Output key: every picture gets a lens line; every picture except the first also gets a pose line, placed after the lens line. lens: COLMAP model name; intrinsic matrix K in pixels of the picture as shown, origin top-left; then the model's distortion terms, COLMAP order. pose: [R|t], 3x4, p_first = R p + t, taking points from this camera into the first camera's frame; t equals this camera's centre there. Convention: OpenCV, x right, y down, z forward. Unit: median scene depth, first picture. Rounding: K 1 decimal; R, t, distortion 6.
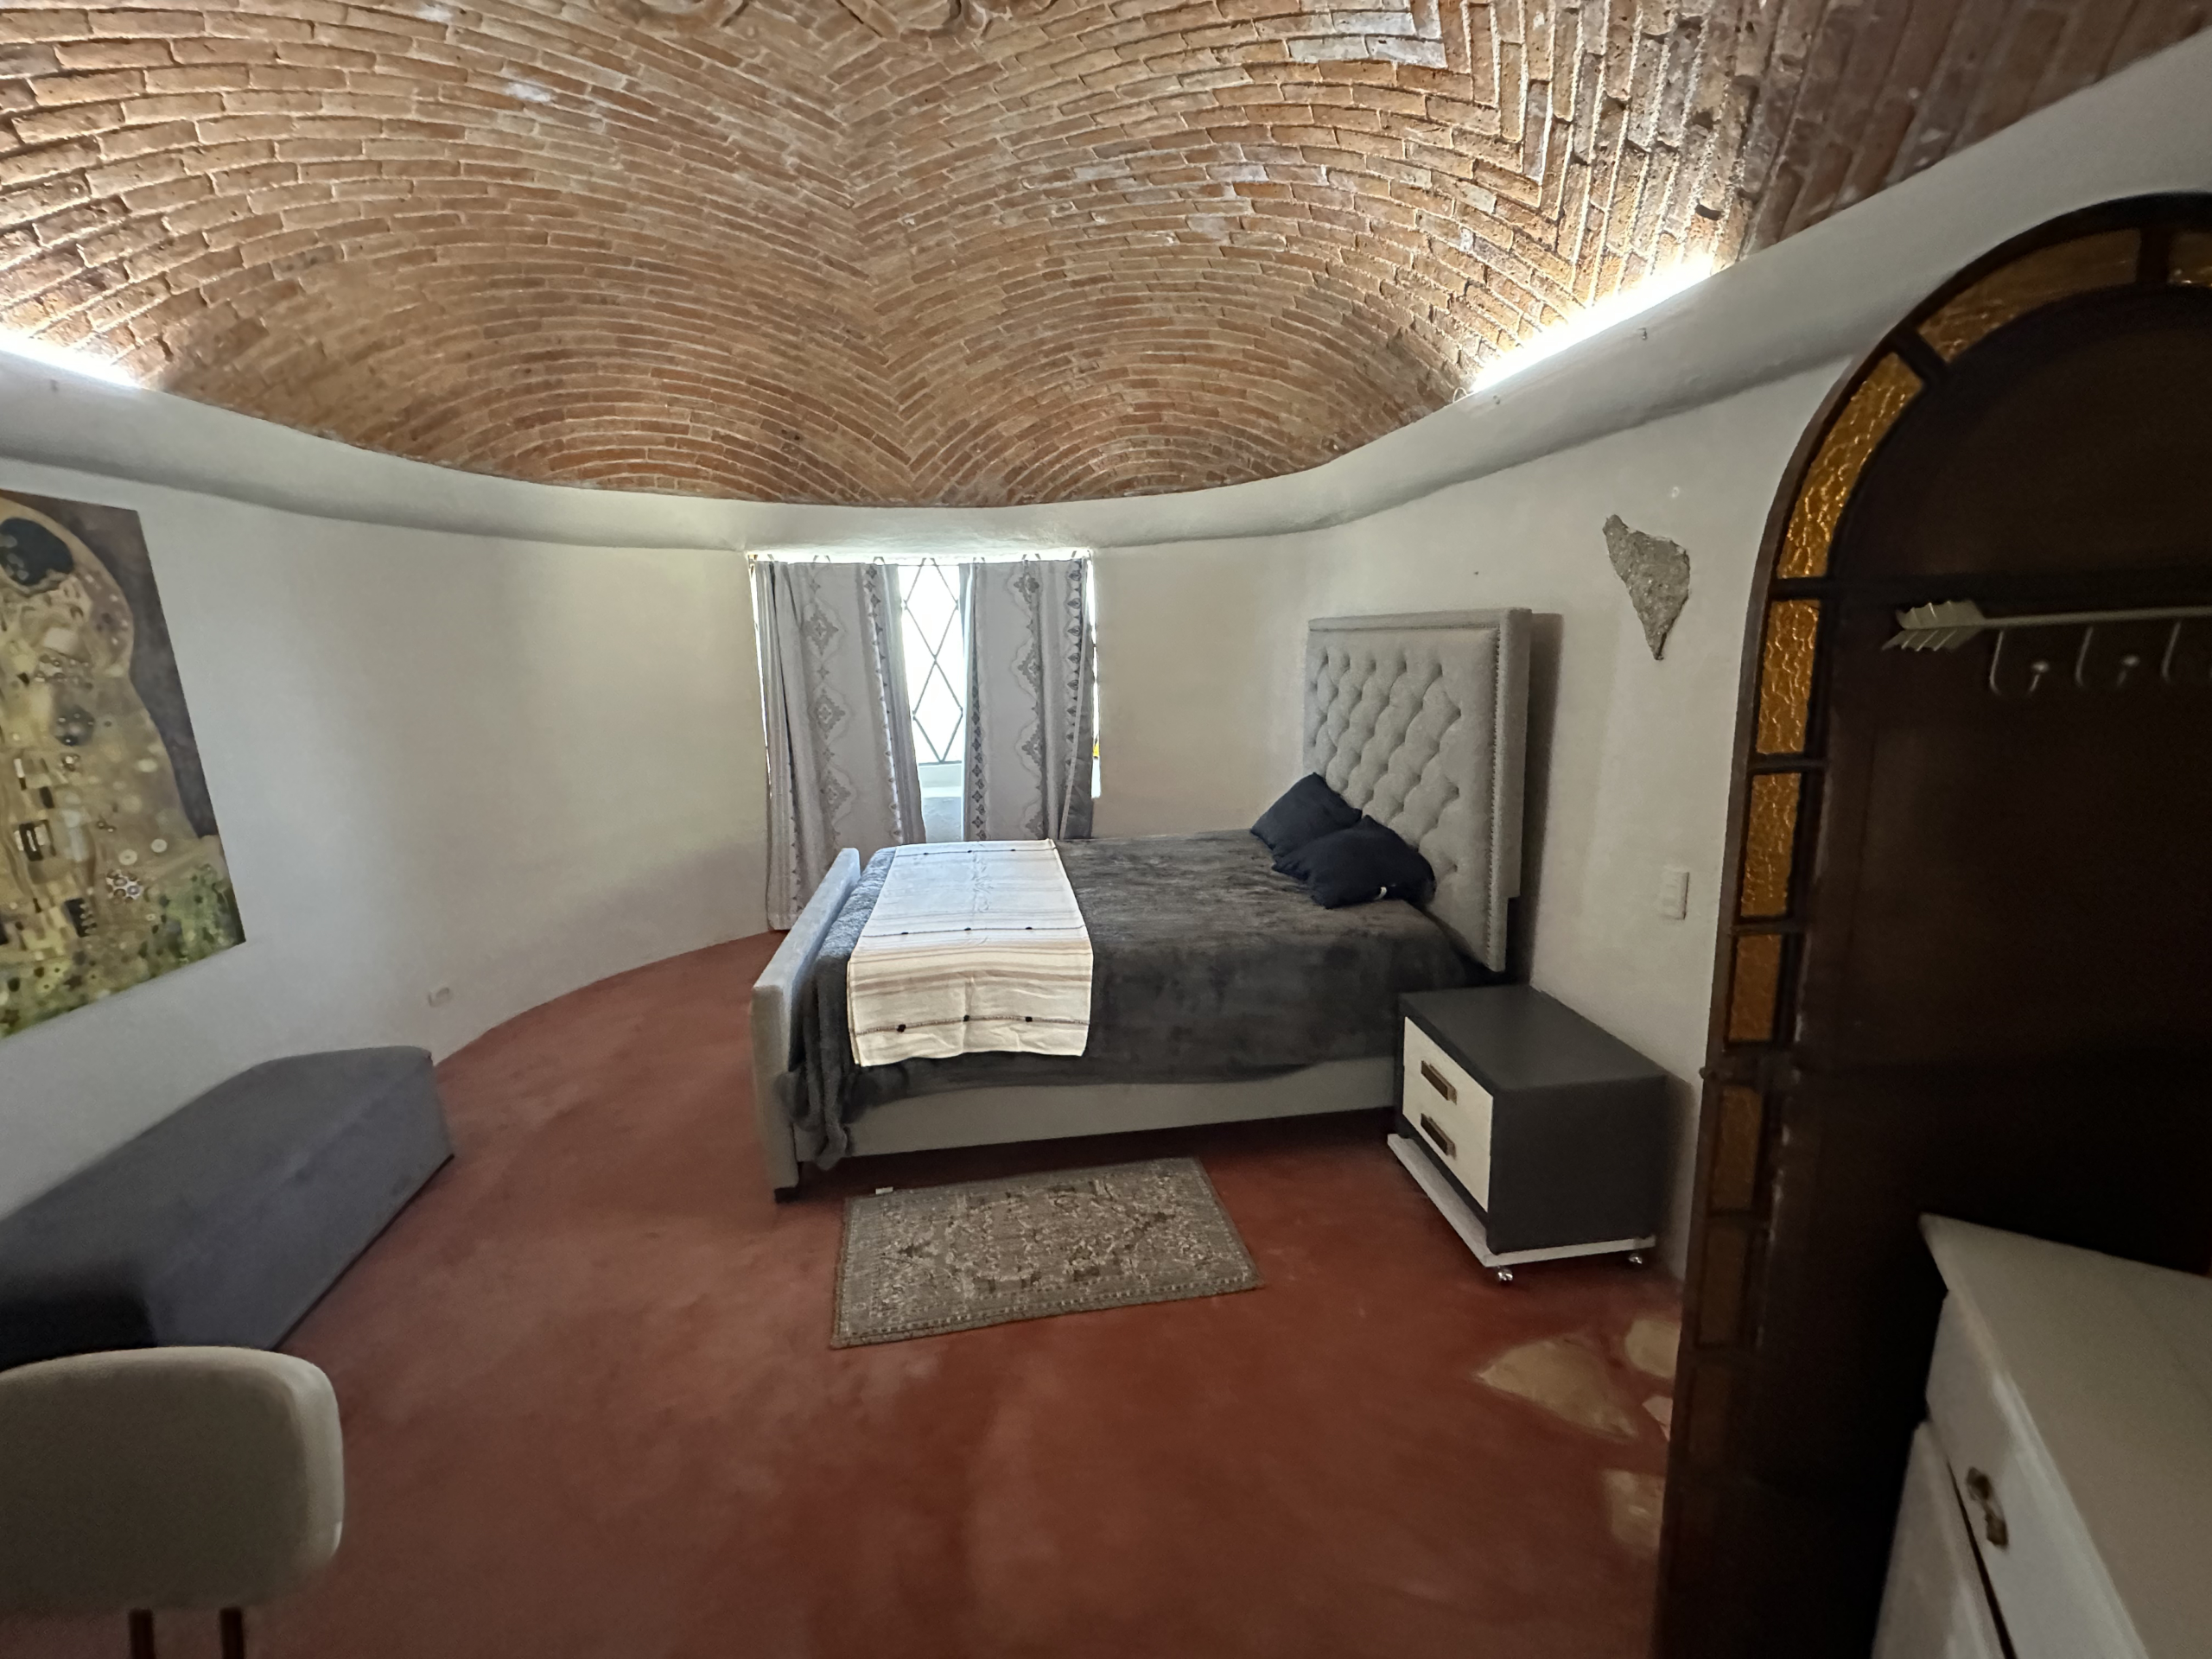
lens RADIAL K [[887.9, 0, 1101.1], [0, 887.9, 832.3], [0, 0, 1]] dist [-0.004471, 0.001078]
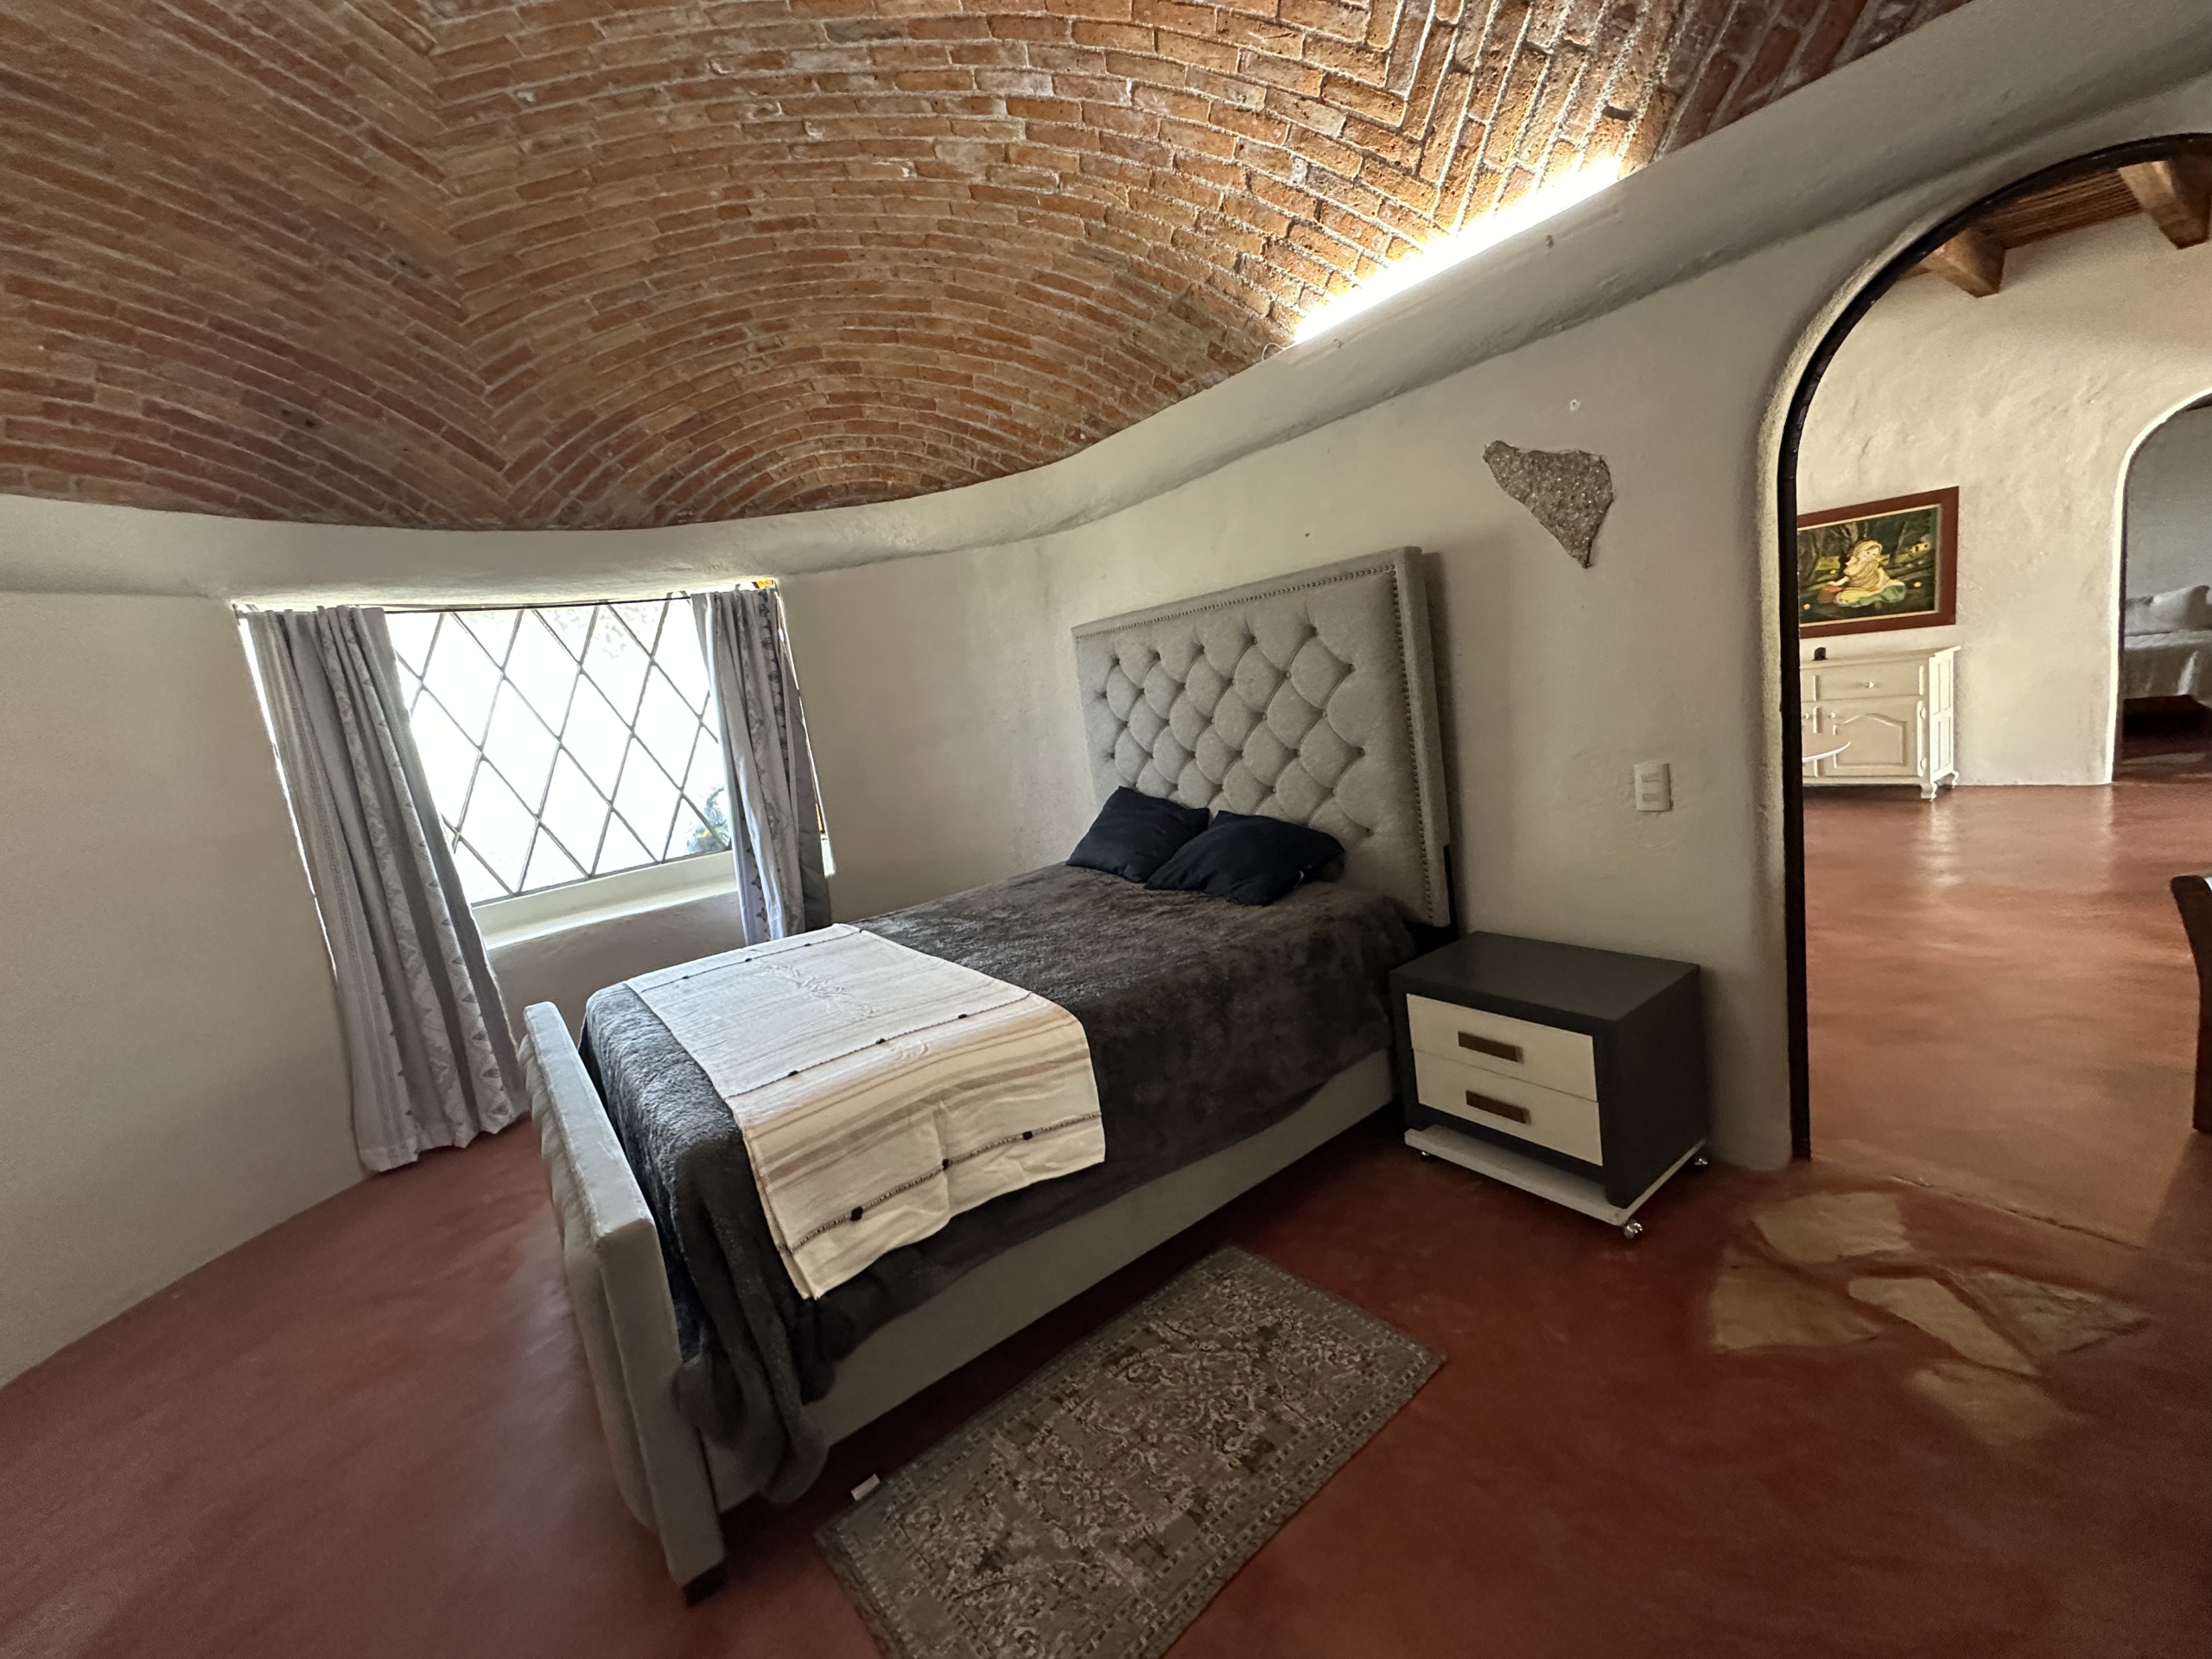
lens RADIAL K [[887.9, 0, 1105.3], [0, 887.9, 830.6], [0, 0, 1]] dist [-0.004471, 0.001078]
pose [[0.869719, -0.173674, 0.461980, -0.295816], [0.217229, 0.975202, -0.042342, 0.017773], [-0.443170, 0.137181, 0.885879, 0.303601]]
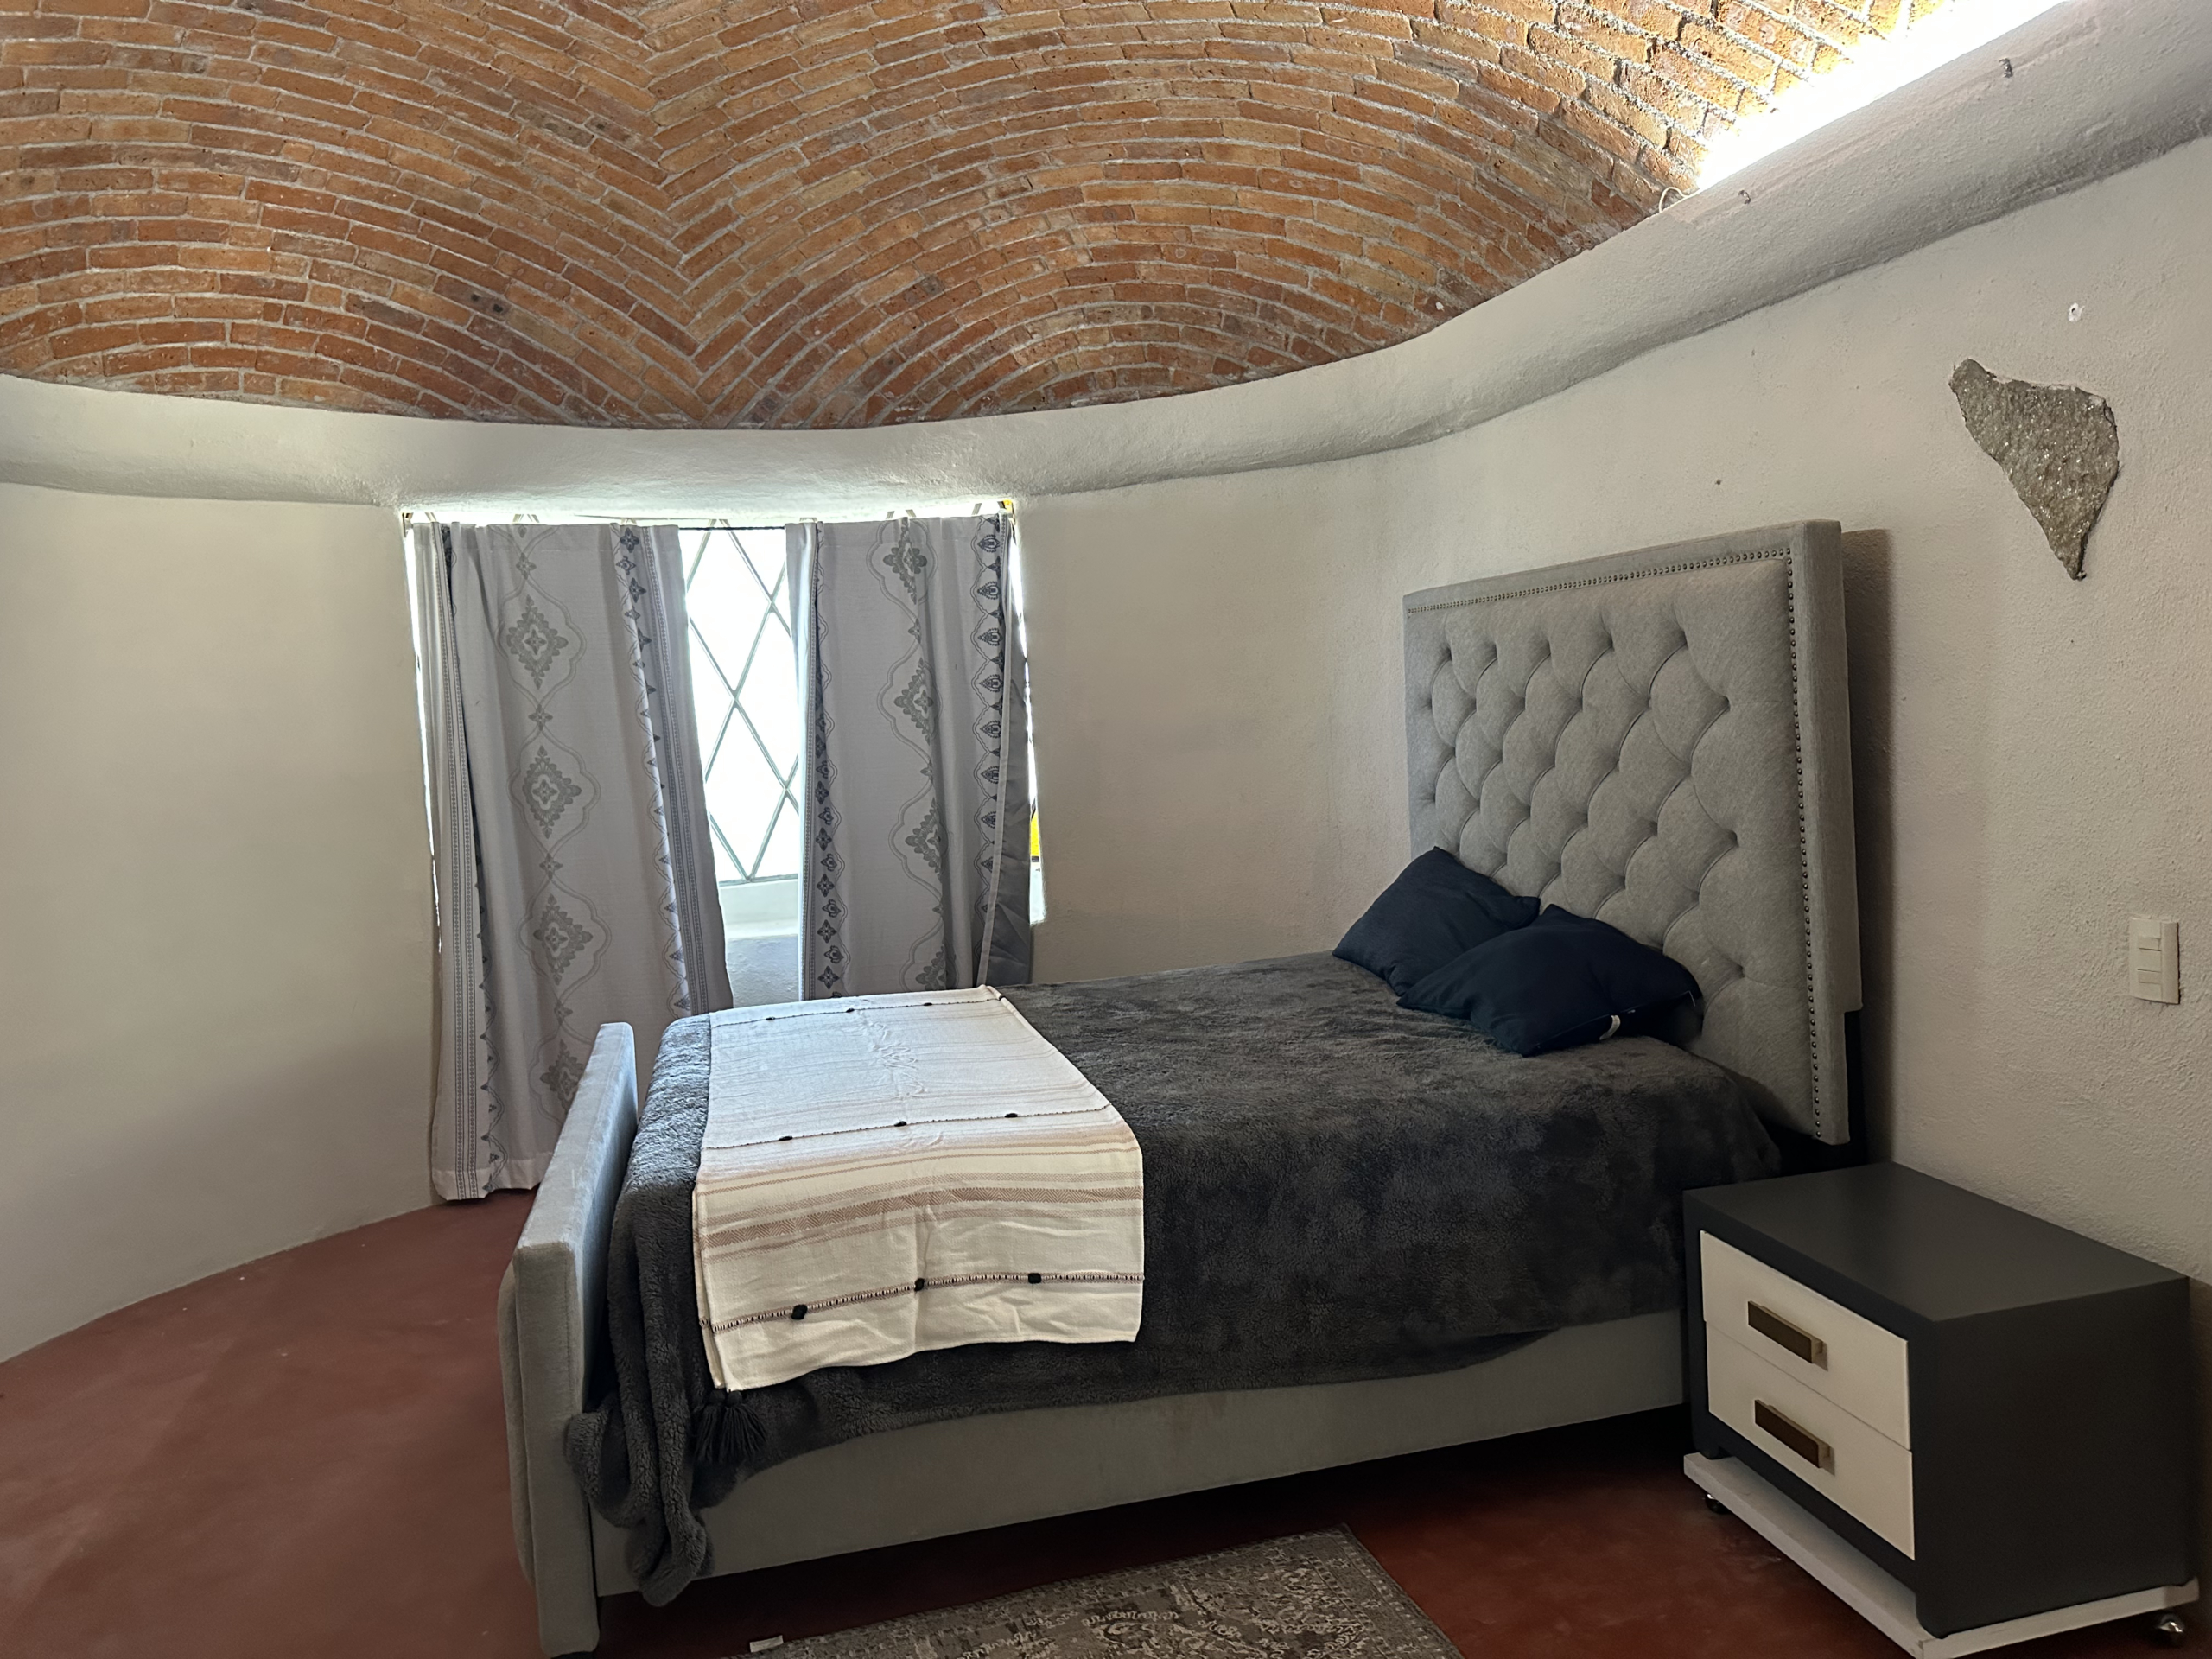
lens RADIAL K [[1565.5, 0, 1099.2], [0, 1565.5, 834.6], [0, 0, 1]] dist [0.048285, -0.056611]
pose [[0.994111, -0.041637, 0.100048, -0.120829], [0.054325, 0.990332, -0.127640, 0.063419], [-0.093766, 0.132324, 0.986762, 0.013694]]
